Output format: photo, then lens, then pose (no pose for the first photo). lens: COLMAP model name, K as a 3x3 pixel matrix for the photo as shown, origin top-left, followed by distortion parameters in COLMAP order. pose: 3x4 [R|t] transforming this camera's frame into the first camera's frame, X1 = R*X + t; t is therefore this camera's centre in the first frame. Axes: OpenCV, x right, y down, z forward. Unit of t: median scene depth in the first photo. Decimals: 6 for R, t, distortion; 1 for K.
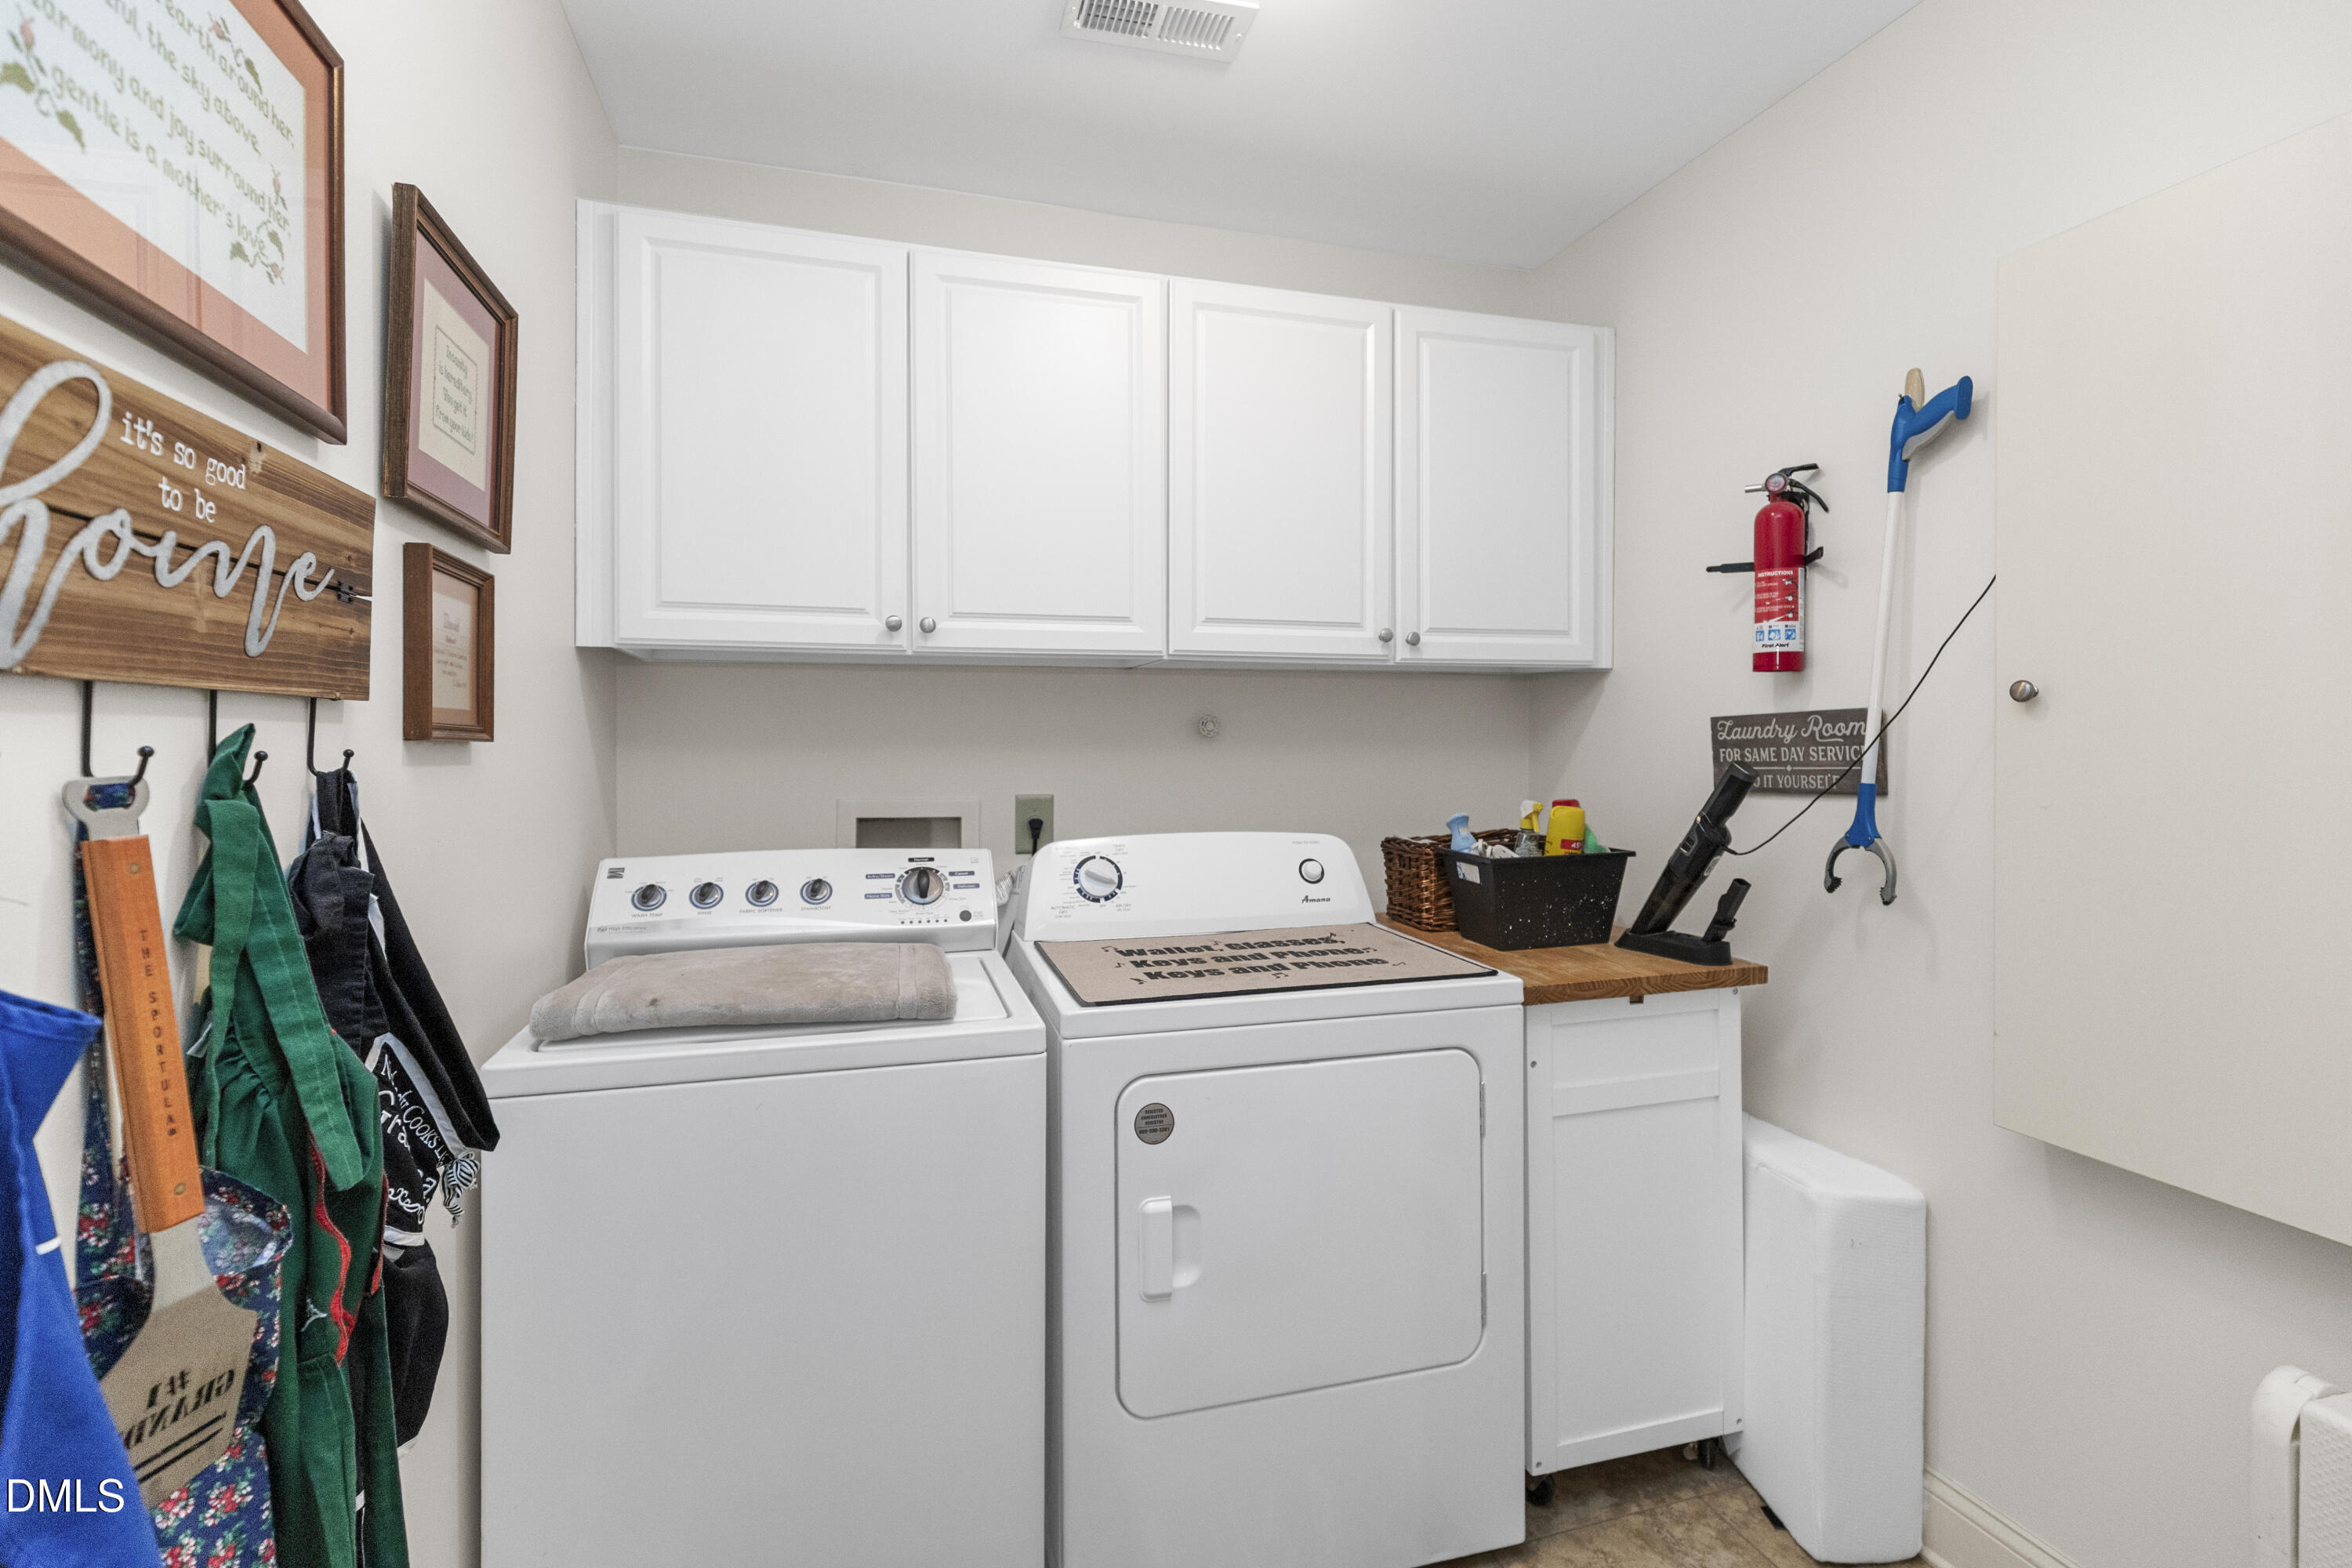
lens RADIAL K [[1066.9, 0, 1175.4], [0, 1066.9, 769.6], [0, 0, 1]] dist [-0.000302, -0.000029]
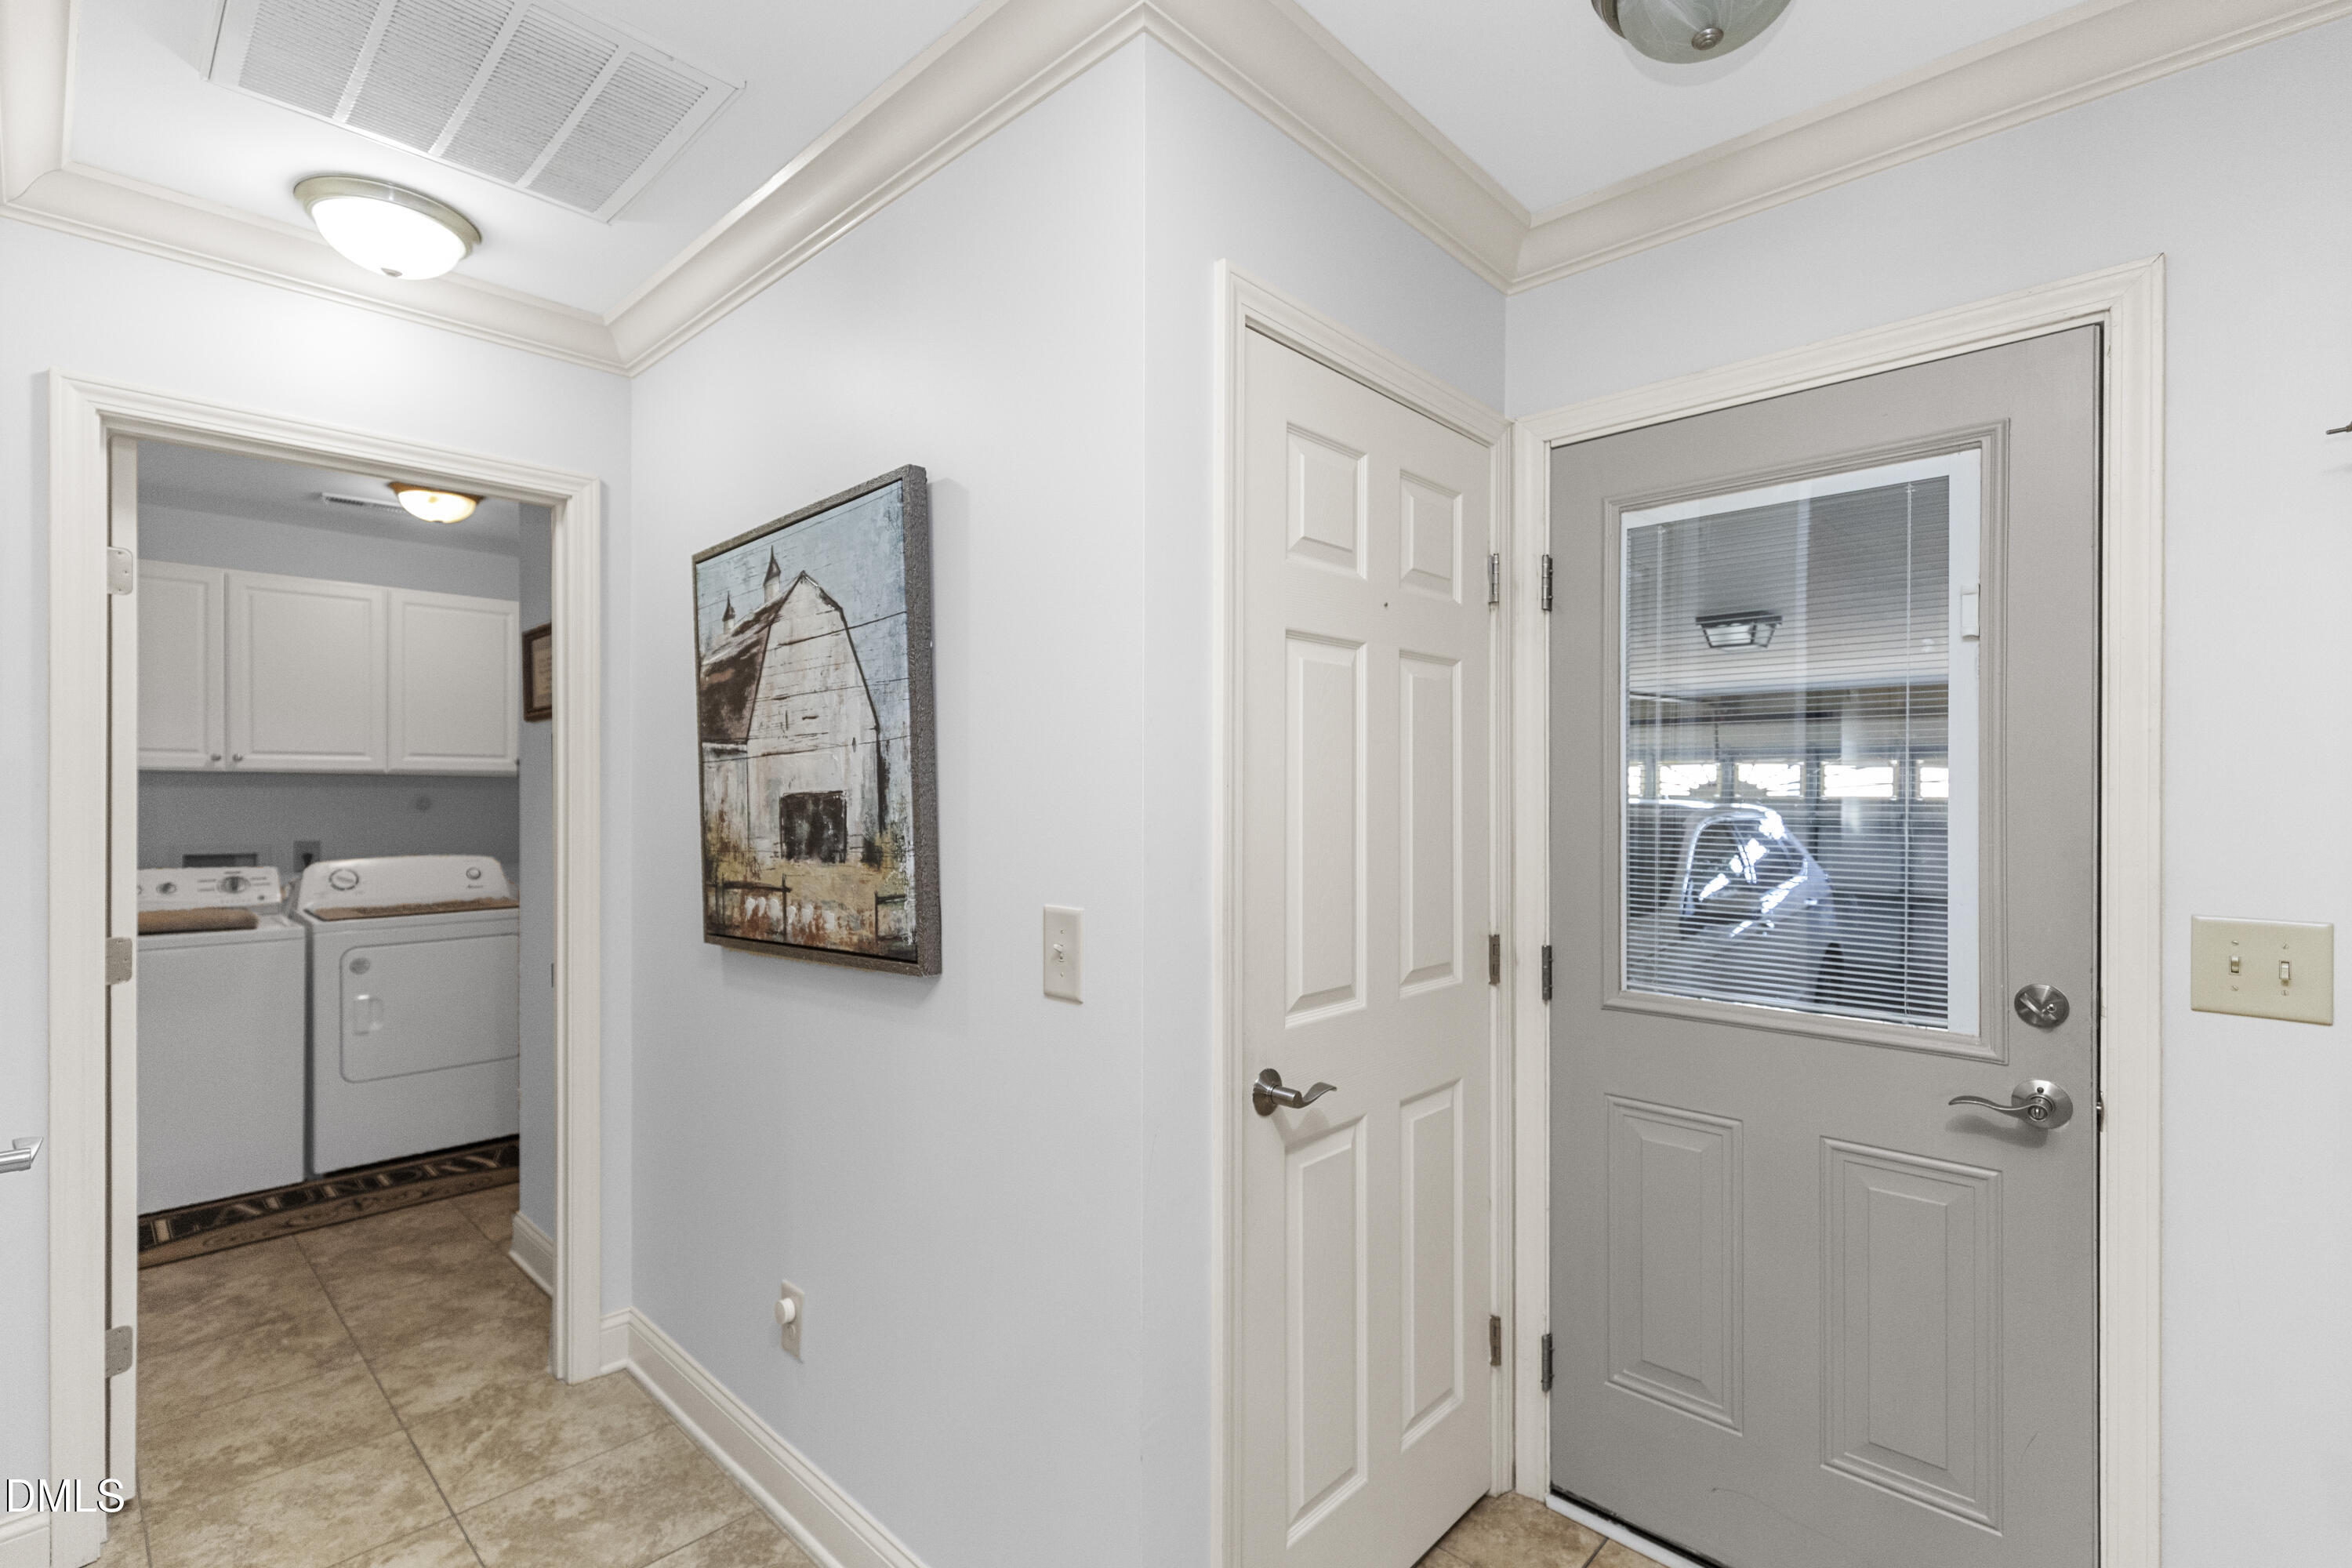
lens RADIAL K [[1066.9, 0, 1186.4], [0, 1066.9, 800.4], [0, 0, 1]] dist [-0.000302, -0.000029]
pose [[0.857482, 0.001594, 0.514512, 0.272665], [-0.000926, 0.999998, -0.001554, -0.051652], [-0.514514, 0.000856, 0.857482, -1.672948]]
